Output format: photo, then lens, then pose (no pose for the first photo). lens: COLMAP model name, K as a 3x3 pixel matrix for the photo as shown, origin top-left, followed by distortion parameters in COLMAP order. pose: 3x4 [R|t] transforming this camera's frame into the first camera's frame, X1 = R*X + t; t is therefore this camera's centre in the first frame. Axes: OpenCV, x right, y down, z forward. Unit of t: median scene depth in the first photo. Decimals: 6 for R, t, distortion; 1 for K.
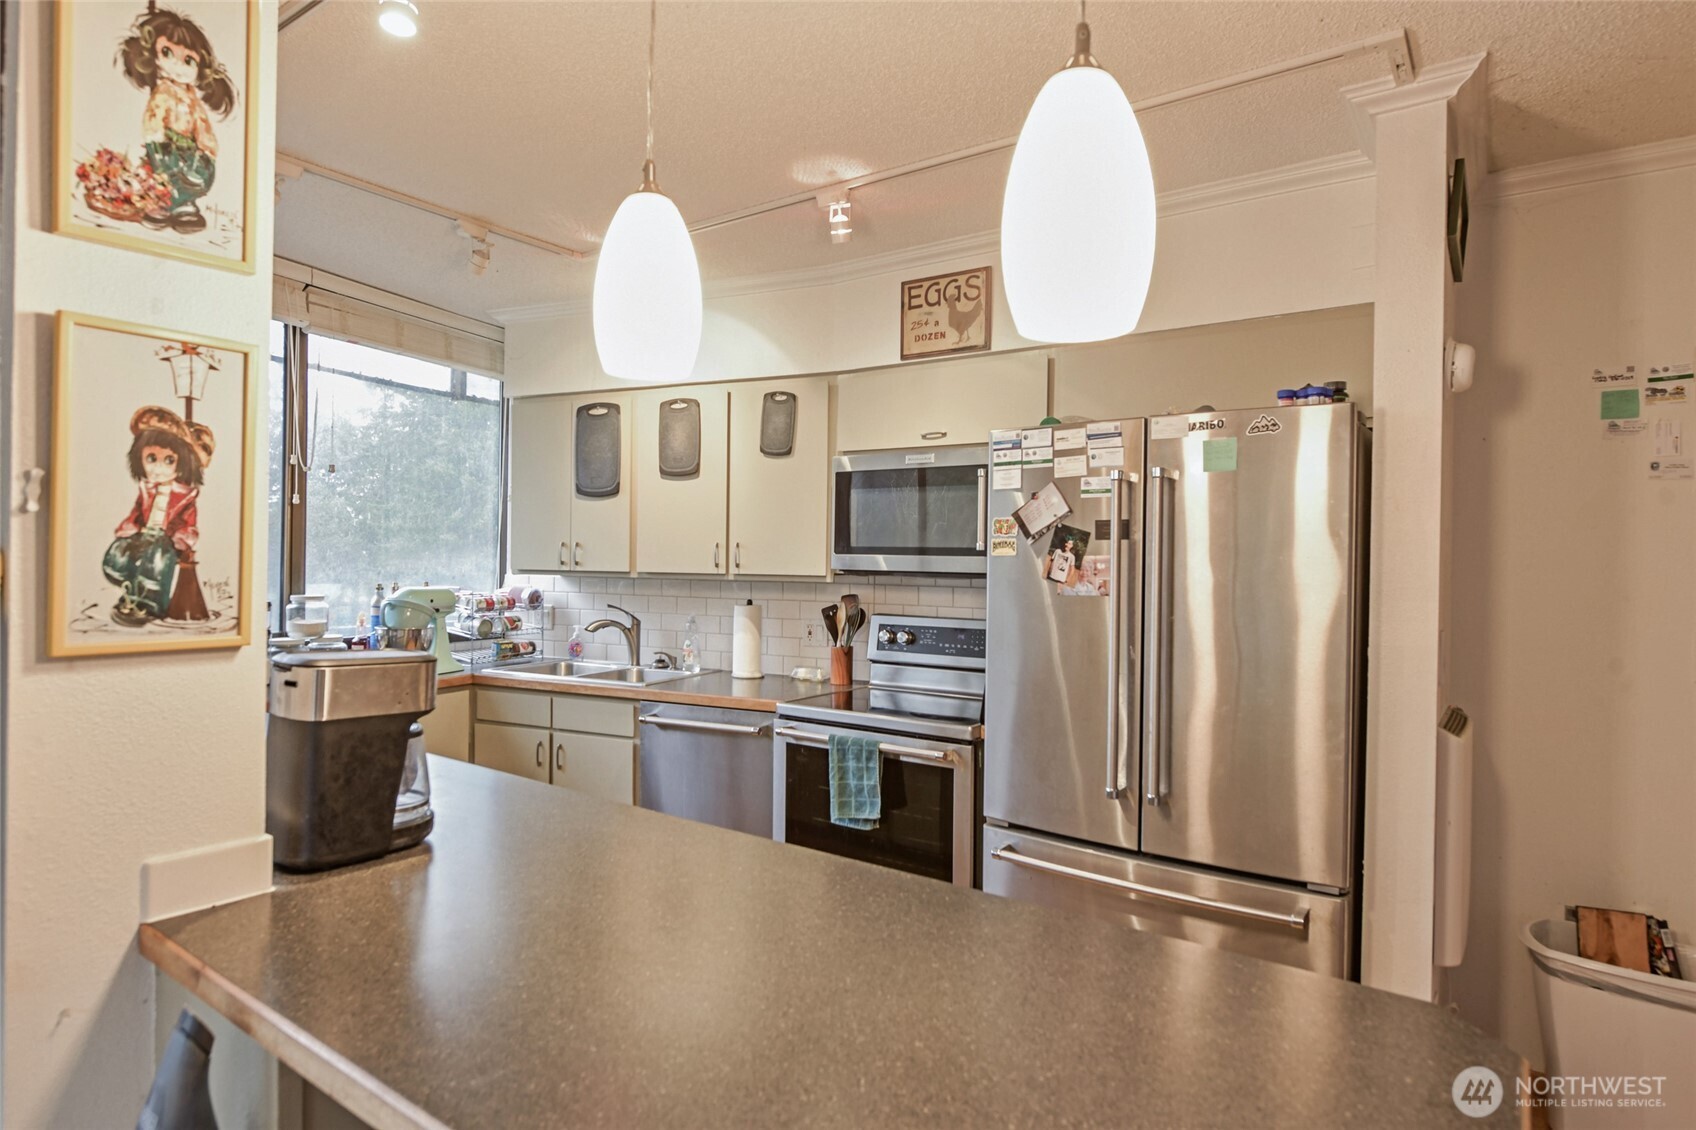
lens RADIAL K [[915.2, 0, 850.7], [0, 915.2, 556.5], [0, 0, 1]] dist [-0.004882, -0.000869]
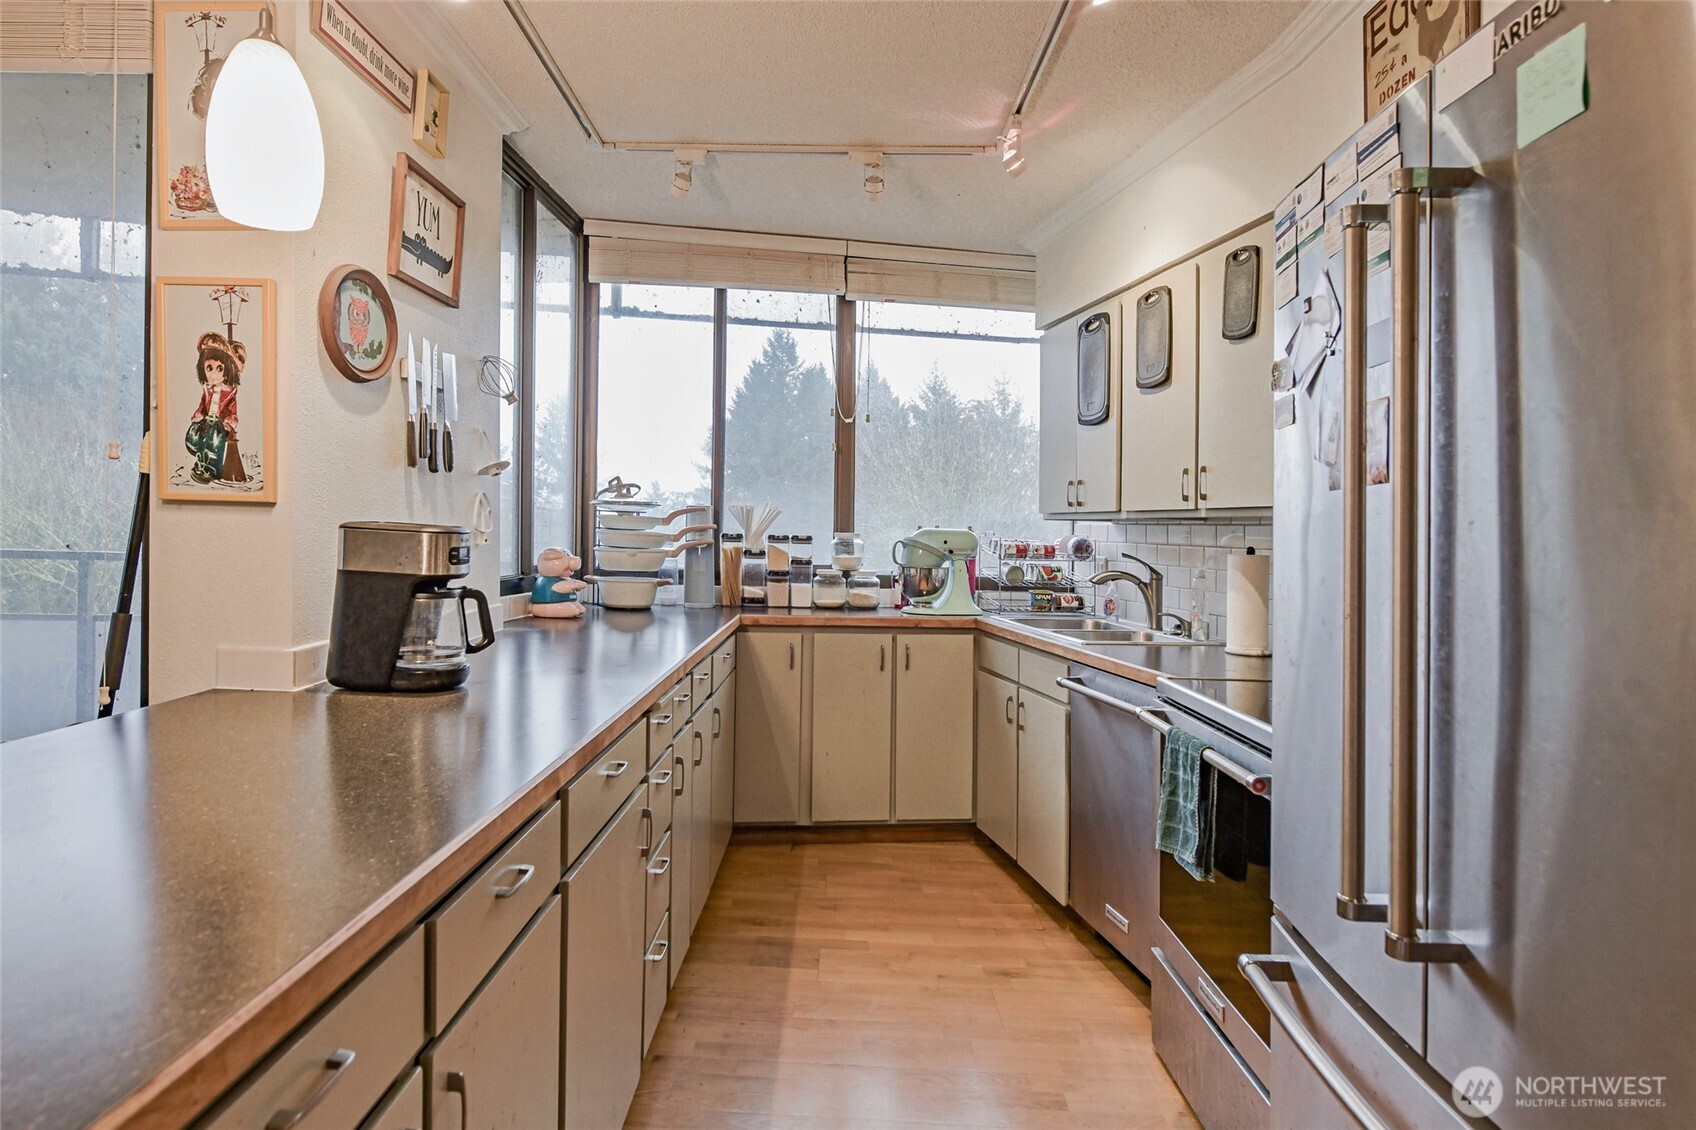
lens RADIAL K [[933.1, 0, 819.4], [0, 933.1, 528.9], [0, 0, 1]] dist [-0.004151, -0.001307]
pose [[0.555592, 0.000839, -0.831454, 0.439415], [-0.016494, 0.999814, -0.010013, 0.064264], [0.831291, 0.019277, 0.555503, 0.427571]]
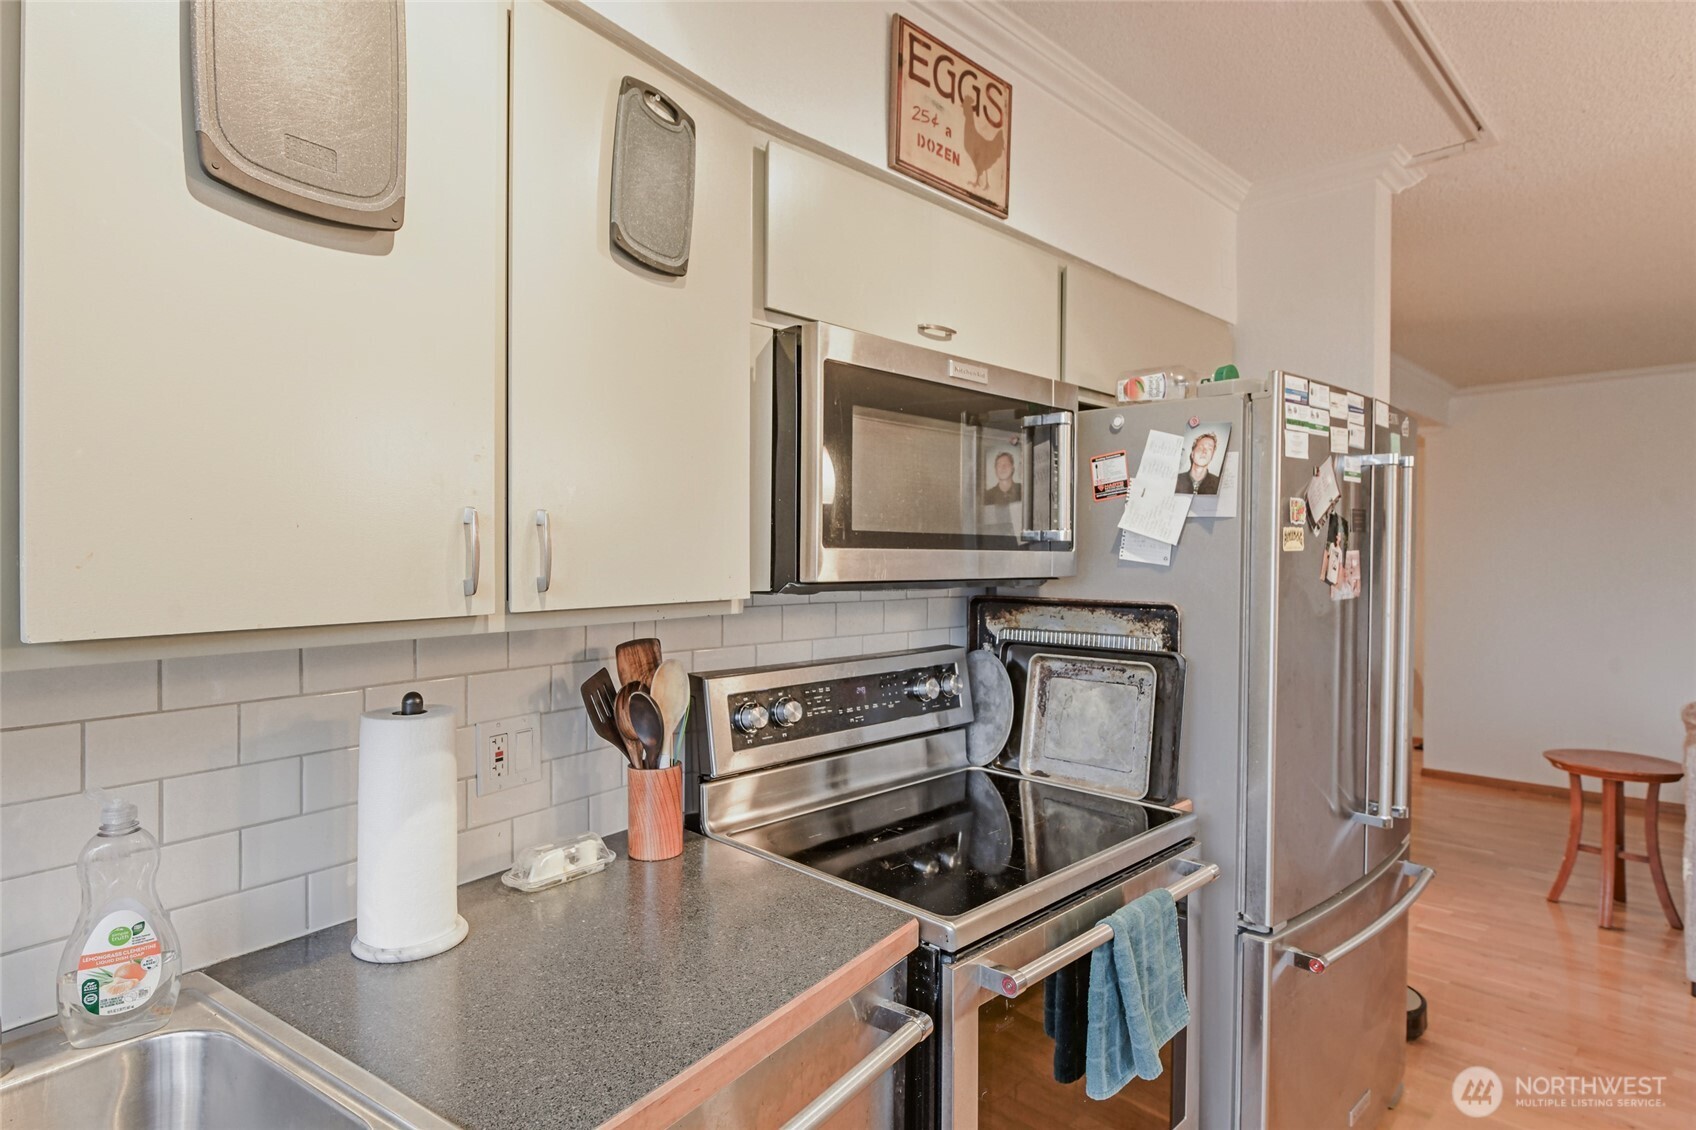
lens RADIAL K [[915.2, 0, 850.7], [0, 915.2, 556.5], [0, 0, 1]] dist [-0.004882, -0.000869]
pose [[0.164387, -0.015363, 0.986276, -0.542611], [-0.004629, 0.999856, 0.016346, -0.006365], [-0.986385, -0.007253, 0.164292, 1.118652]]
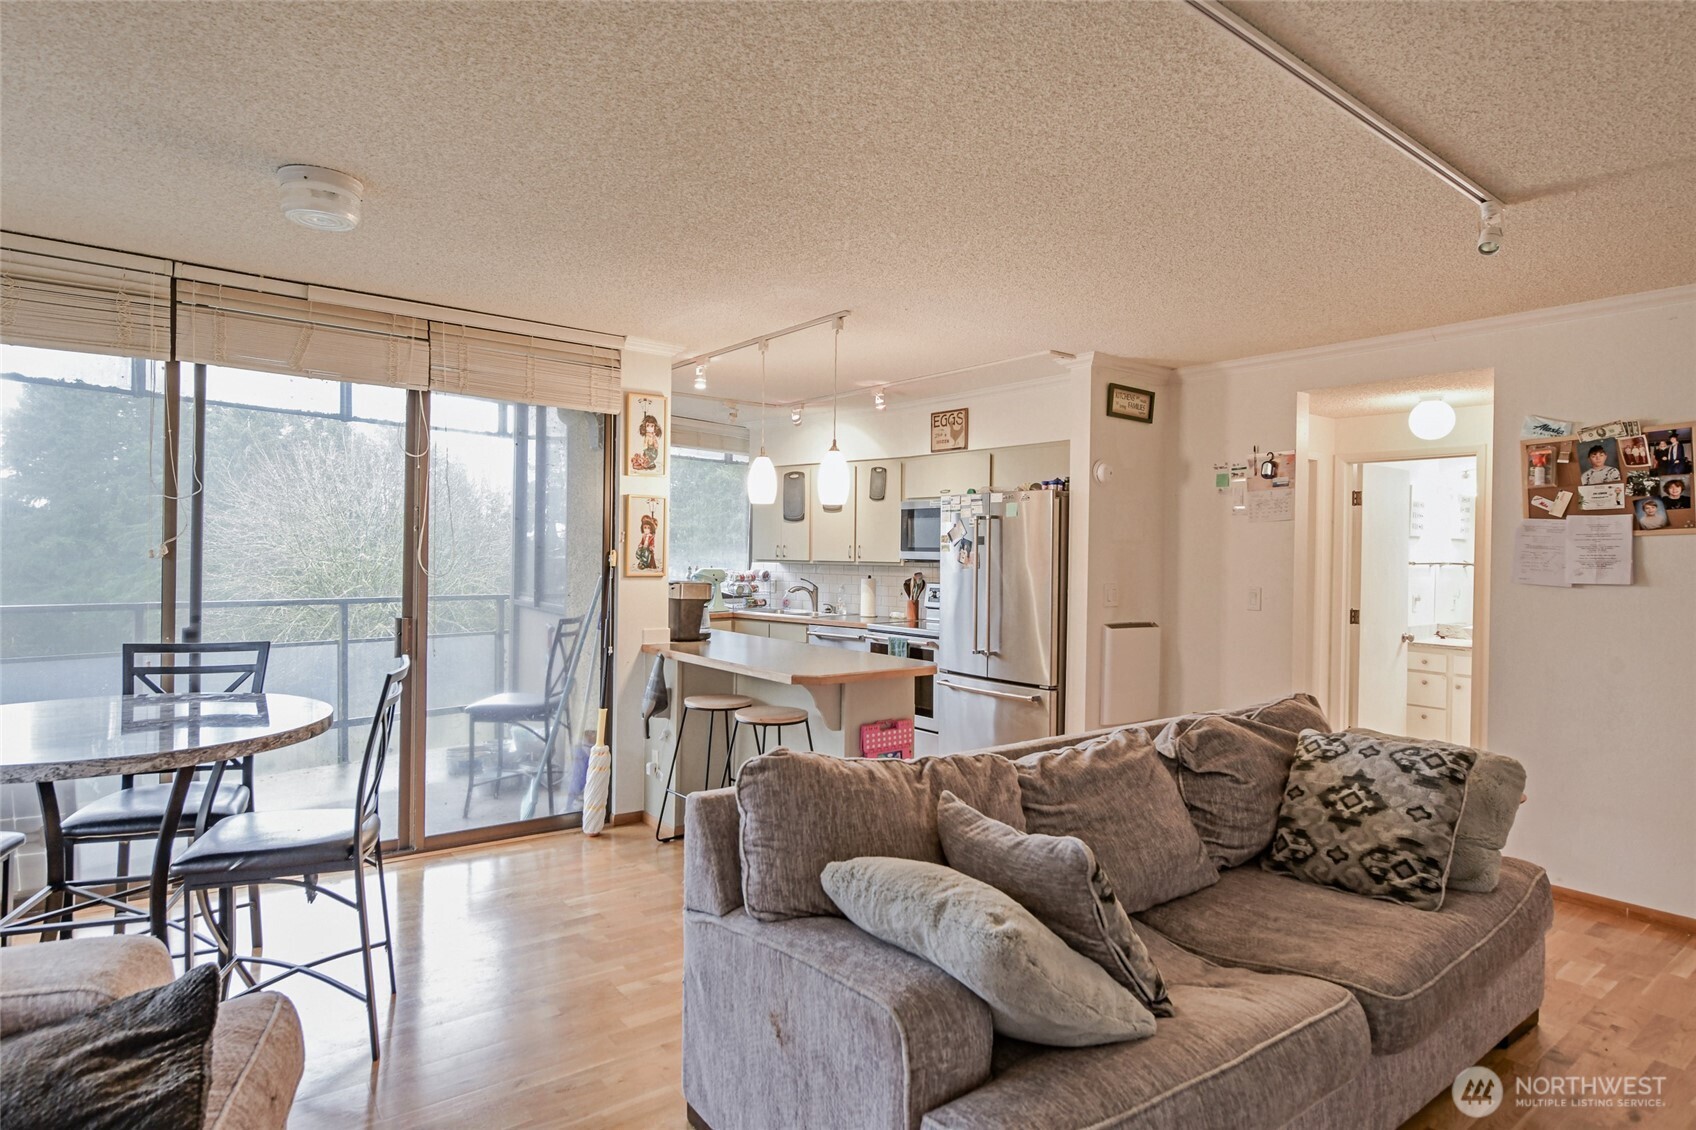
lens RADIAL K [[915.2, 0, 850.7], [0, 915.2, 556.5], [0, 0, 1]] dist [-0.004882, -0.000869]
pose [[0.958607, 0.000172, -0.284732, 0.536913], [0.000923, 0.999993, 0.003712, 0.001689], [0.284731, -0.003821, 0.958600, -1.121708]]
